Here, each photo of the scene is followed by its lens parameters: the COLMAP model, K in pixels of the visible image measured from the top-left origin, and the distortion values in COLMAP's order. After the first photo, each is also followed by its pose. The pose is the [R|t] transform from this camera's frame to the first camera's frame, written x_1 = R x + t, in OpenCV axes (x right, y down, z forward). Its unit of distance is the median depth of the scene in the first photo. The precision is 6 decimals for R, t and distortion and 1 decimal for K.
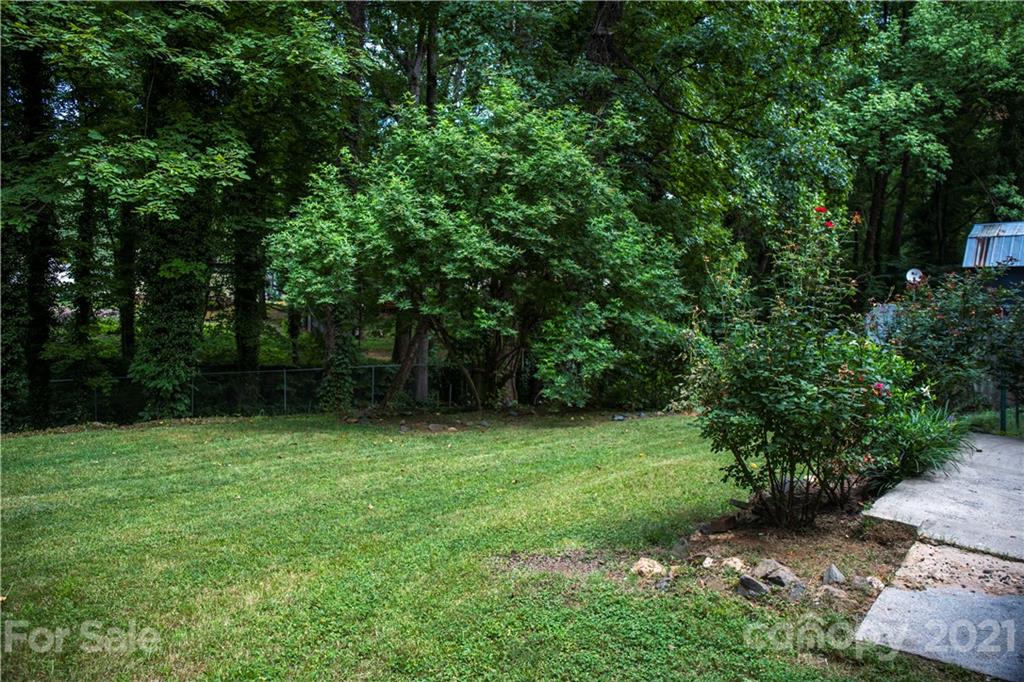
lens RADIAL K [[732.8, 0, 511.2], [0, 732.8, 338.5], [0, 0, 1]] dist [-0.089597, 0.076956]
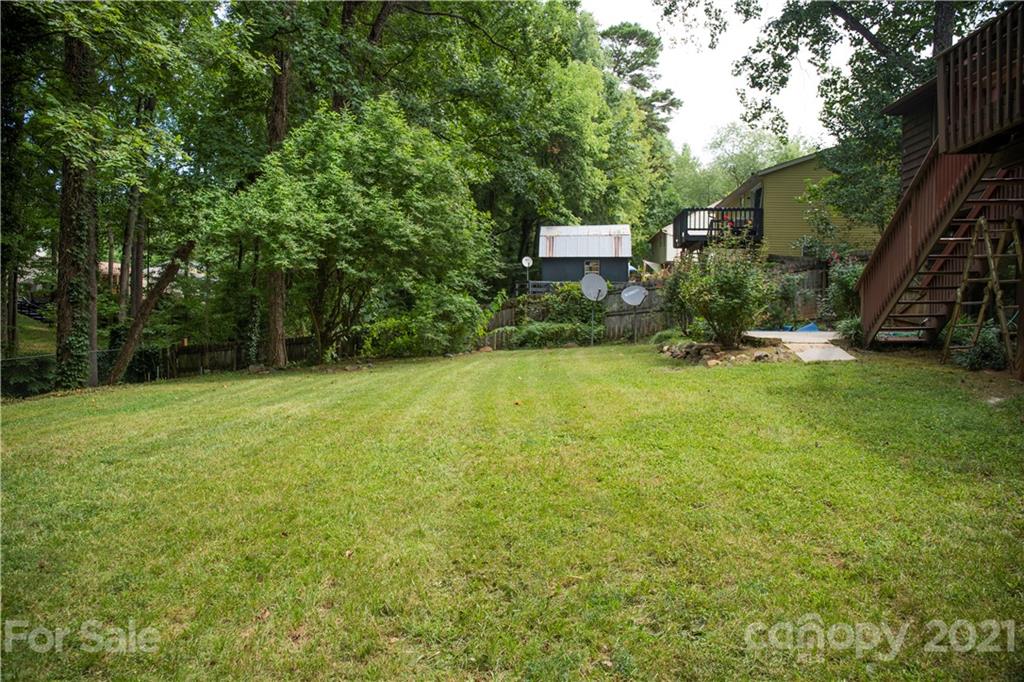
lens RADIAL K [[722.6, 0, 512.0], [0, 722.6, 341.0], [0, 0, 1]] dist [-0.105389, 0.083110]
pose [[0.793204, -0.051453, 0.606779, -0.667398], [0.044447, 0.998658, 0.026580, 0.055243], [-0.607332, 0.005886, 0.794426, -0.166532]]
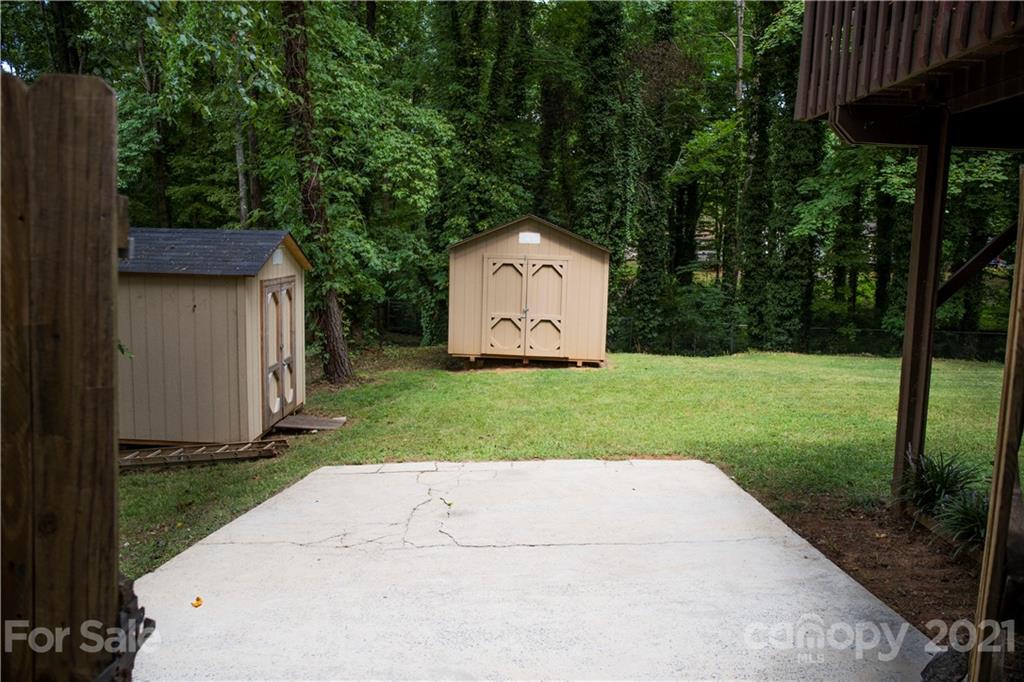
lens RADIAL K [[722.6, 0, 512.0], [0, 722.6, 341.0], [0, 0, 1]] dist [-0.105389, 0.083110]
pose [[0.622454, 0.082324, -0.778315, 0.095820], [-0.039166, 0.996483, 0.074078, 0.014692], [0.781676, -0.015626, 0.623489, -0.522713]]
